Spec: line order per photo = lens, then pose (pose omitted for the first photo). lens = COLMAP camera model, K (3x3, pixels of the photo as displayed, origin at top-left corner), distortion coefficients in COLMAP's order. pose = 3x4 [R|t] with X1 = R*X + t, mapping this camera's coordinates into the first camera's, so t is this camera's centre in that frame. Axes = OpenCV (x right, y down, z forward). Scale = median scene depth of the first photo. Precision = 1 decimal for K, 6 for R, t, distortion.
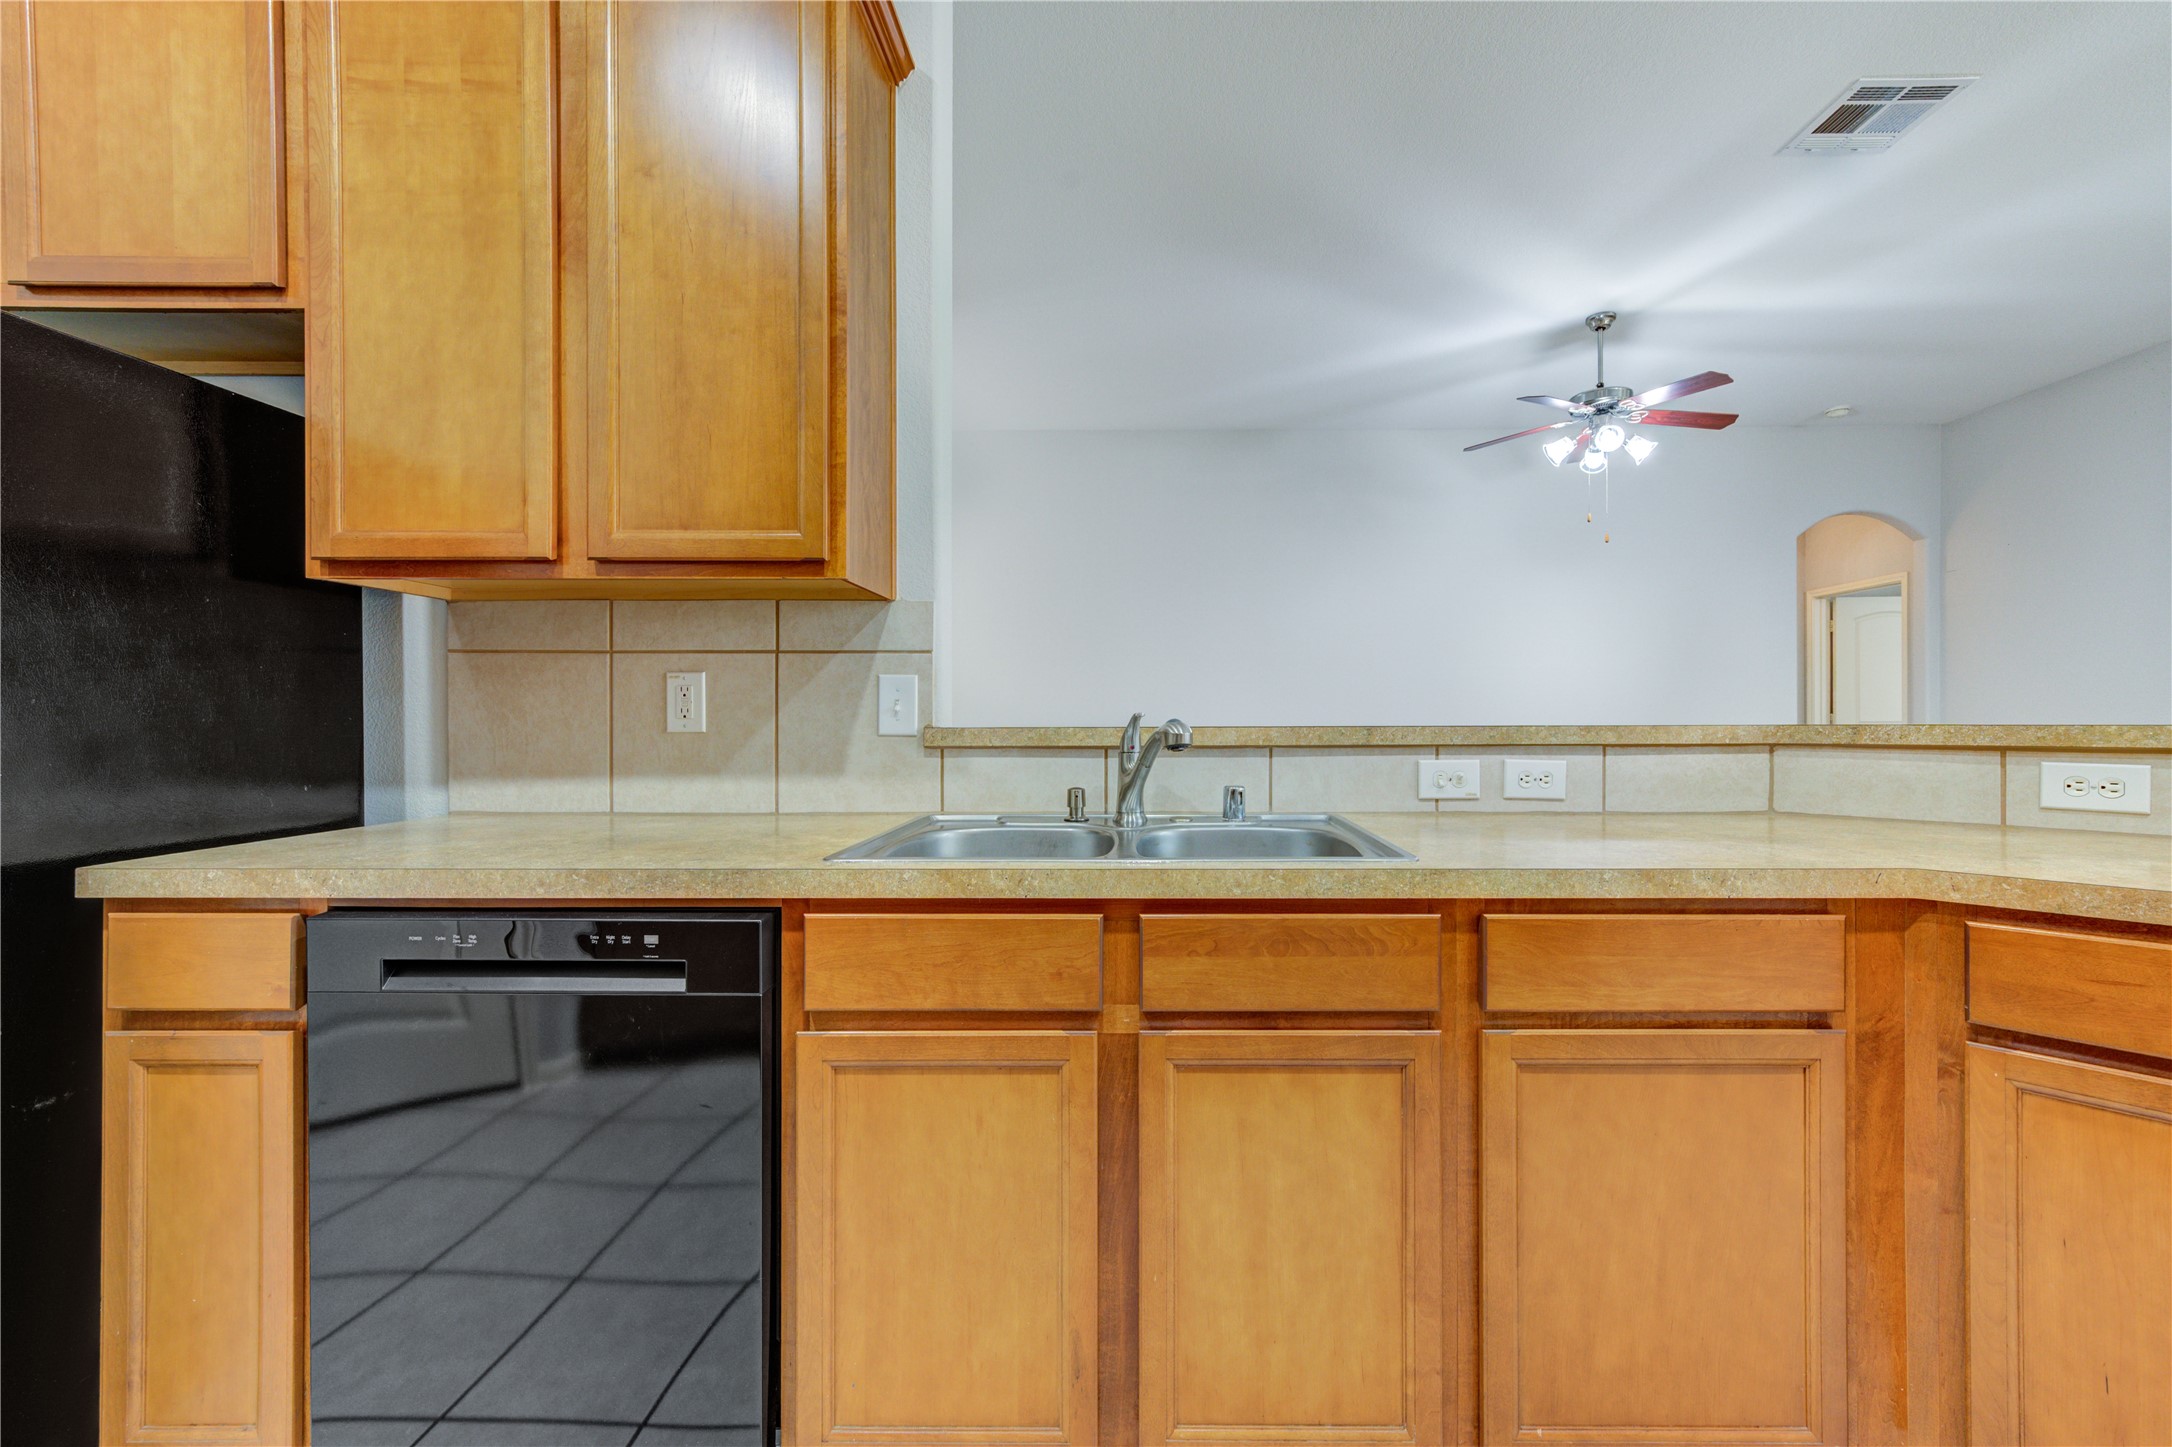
lens RADIAL K [[893.5, 0, 1137.5], [0, 893.5, 717.9], [0, 0, 1]] dist [0.000948, 0.000009]
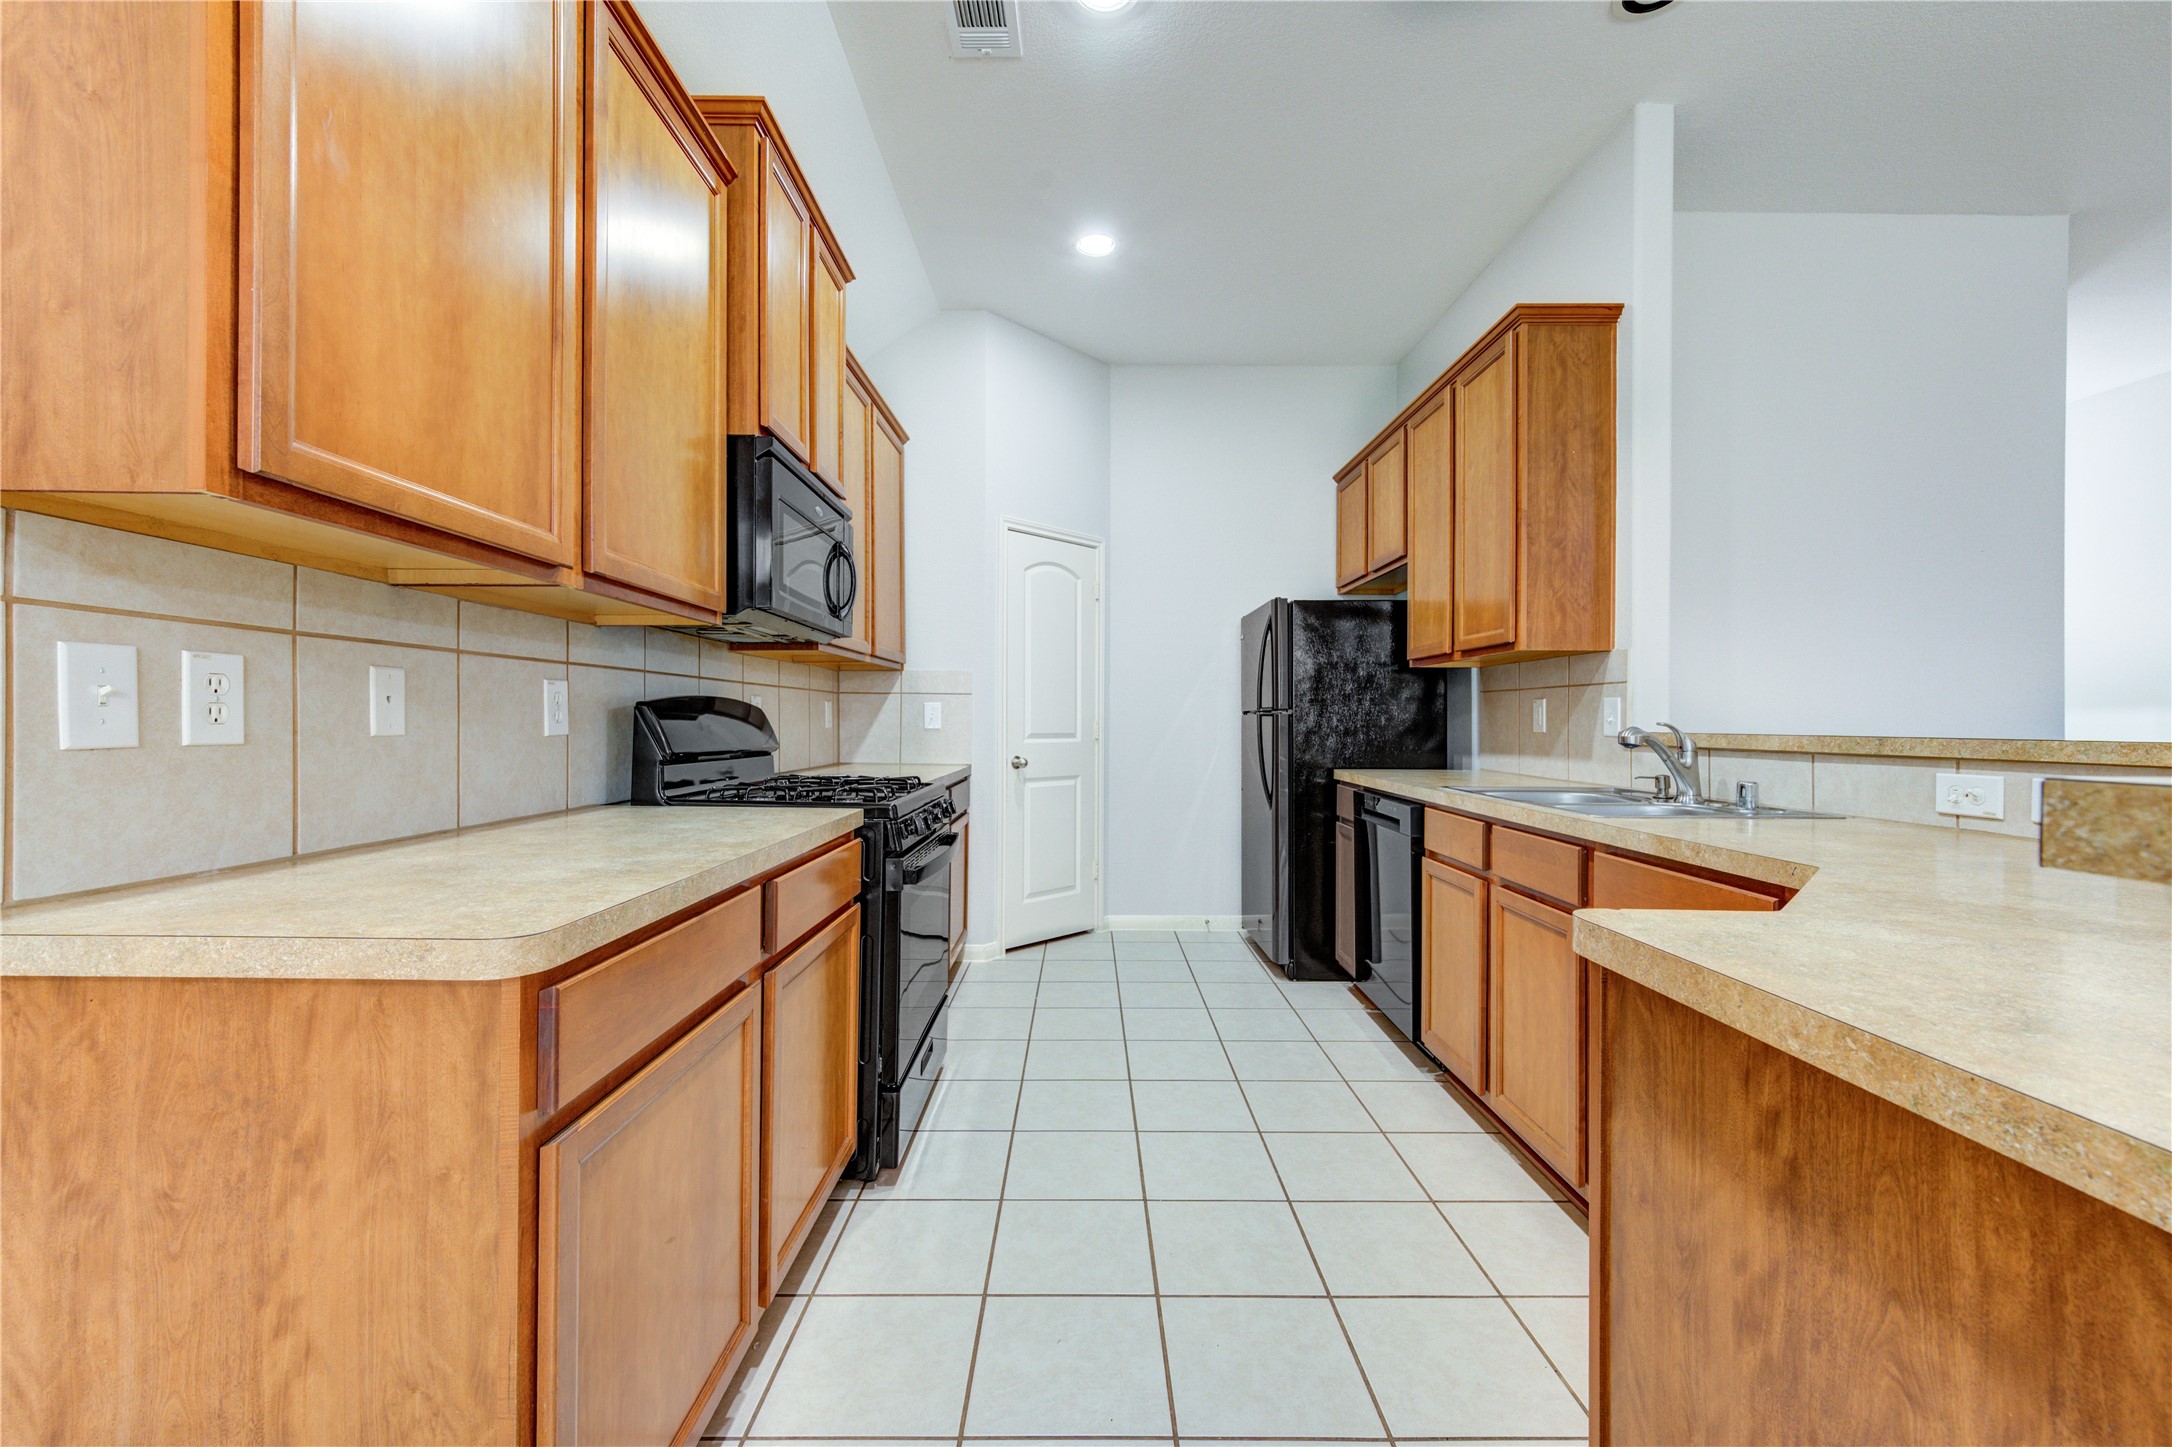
lens RADIAL K [[864.6, 0, 1091.5], [0, 864.6, 720.5], [0, 0, 1]] dist [-0.000413, 0.002928]
pose [[0.012699, 0.002598, -0.999916, 1.261954], [-0.008602, 0.999960, 0.002489, -0.004733], [0.999882, 0.008569, 0.012720, 0.059320]]
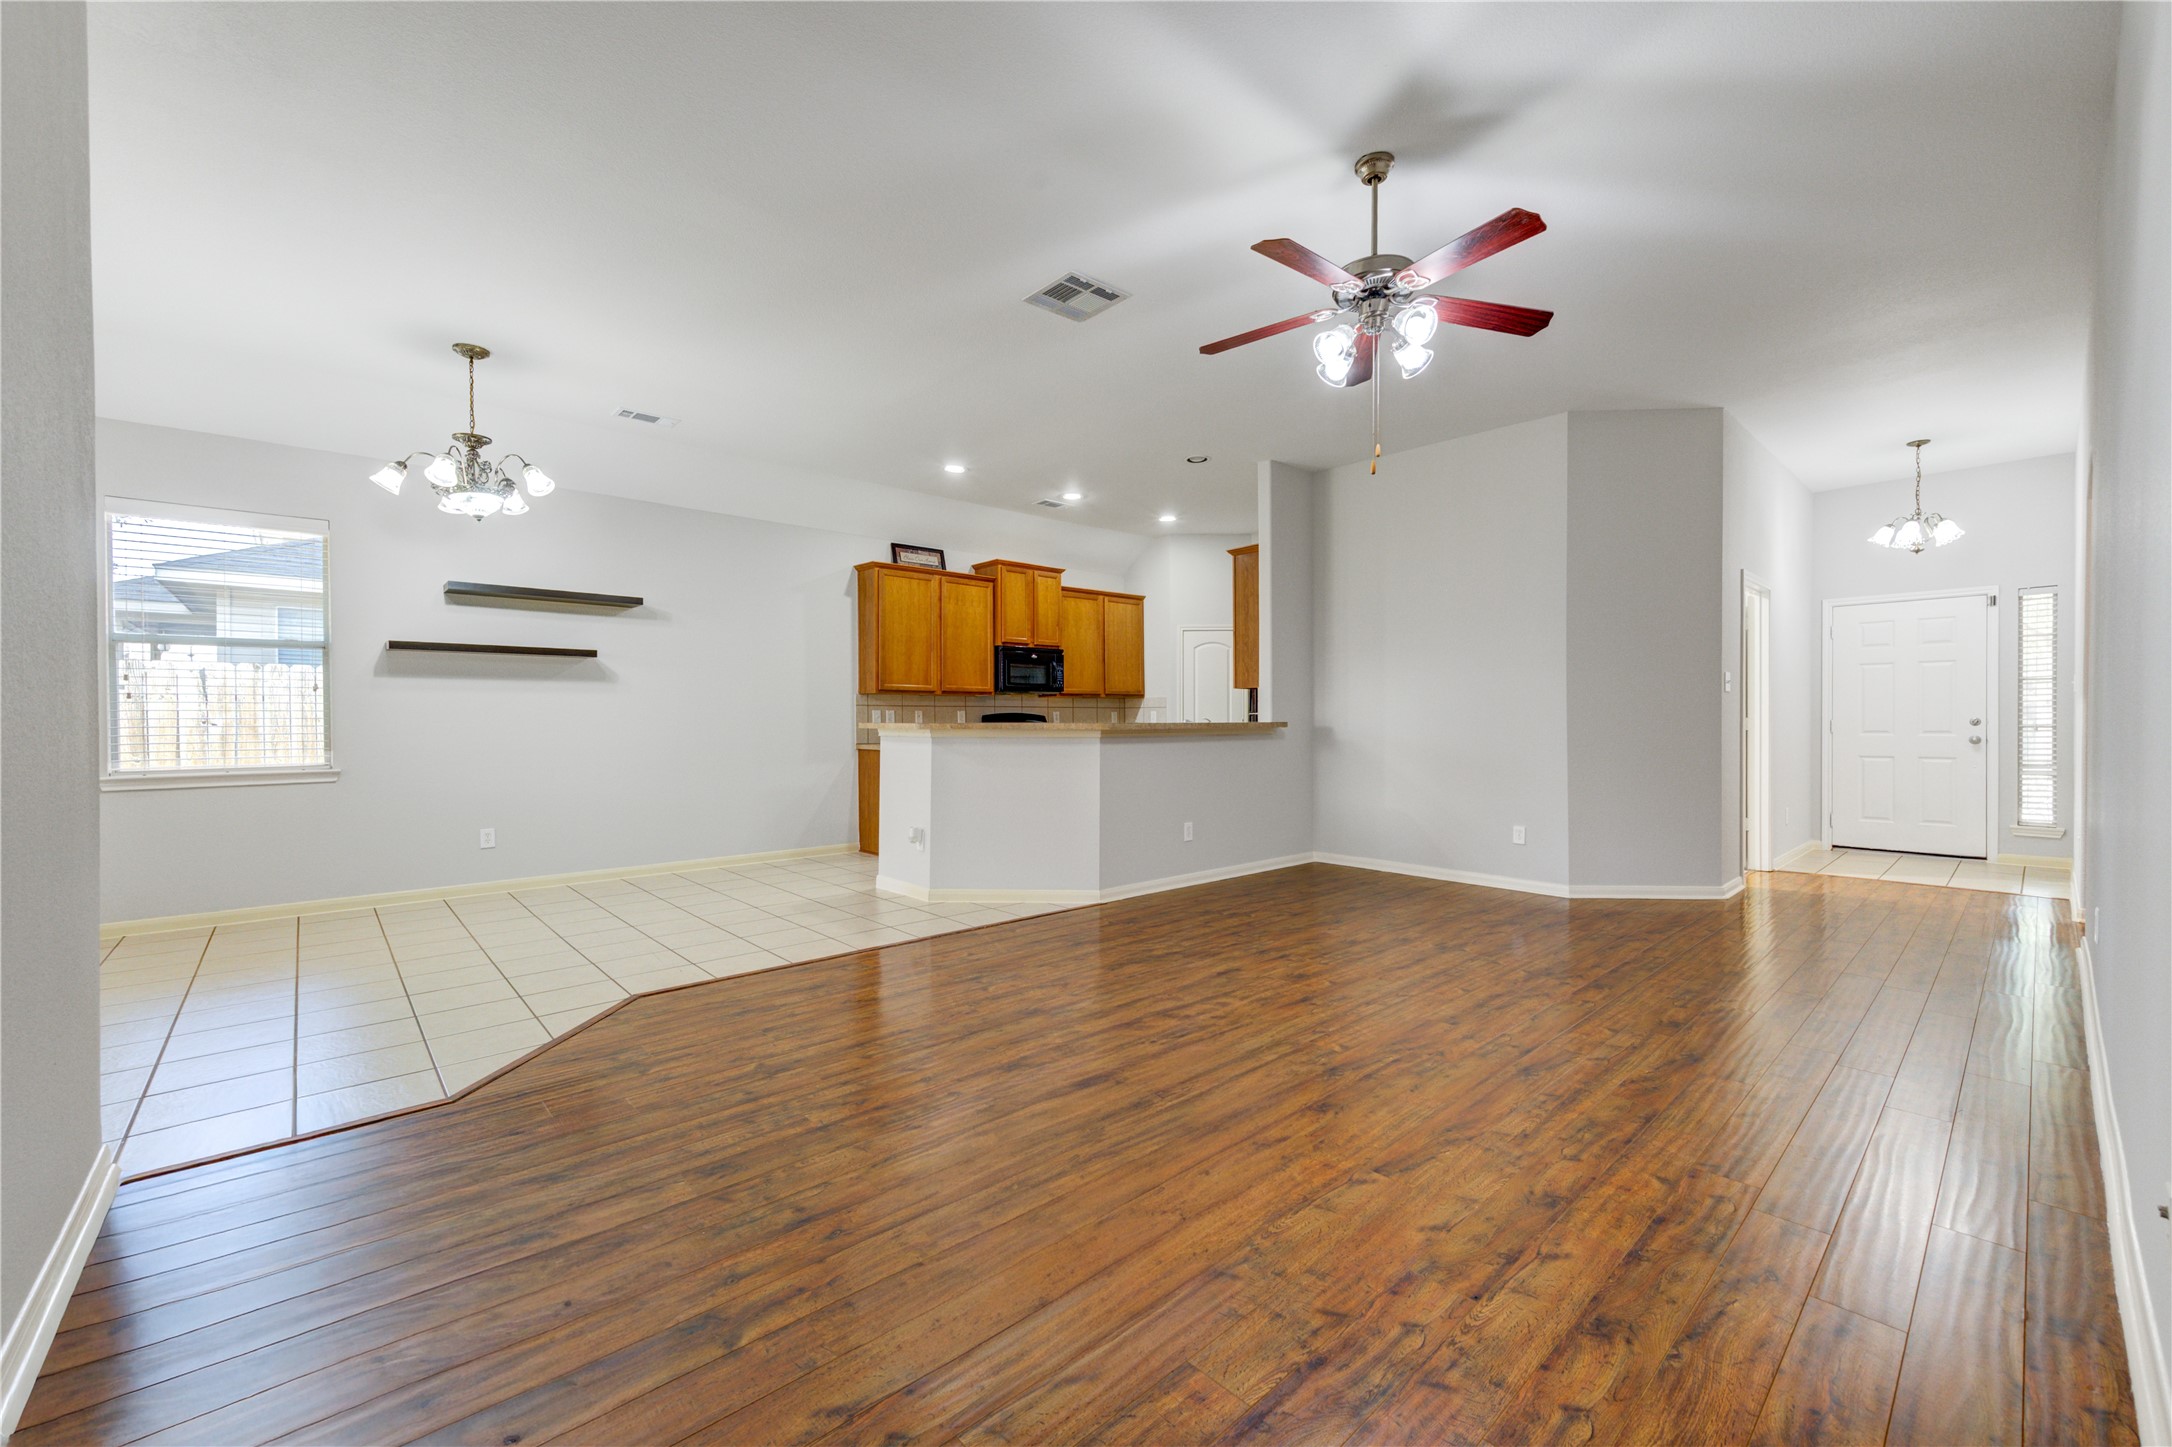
lens RADIAL K [[858.7, 0, 1082.4], [0, 858.7, 735.6], [0, 0, 1]] dist [0.006501, -0.000089]
pose [[-0.744000, 0.023548, -0.667765, 2.768779], [0.008941, 0.999640, 0.025289, -0.026956], [0.668120, 0.012844, -0.743942, 3.301944]]
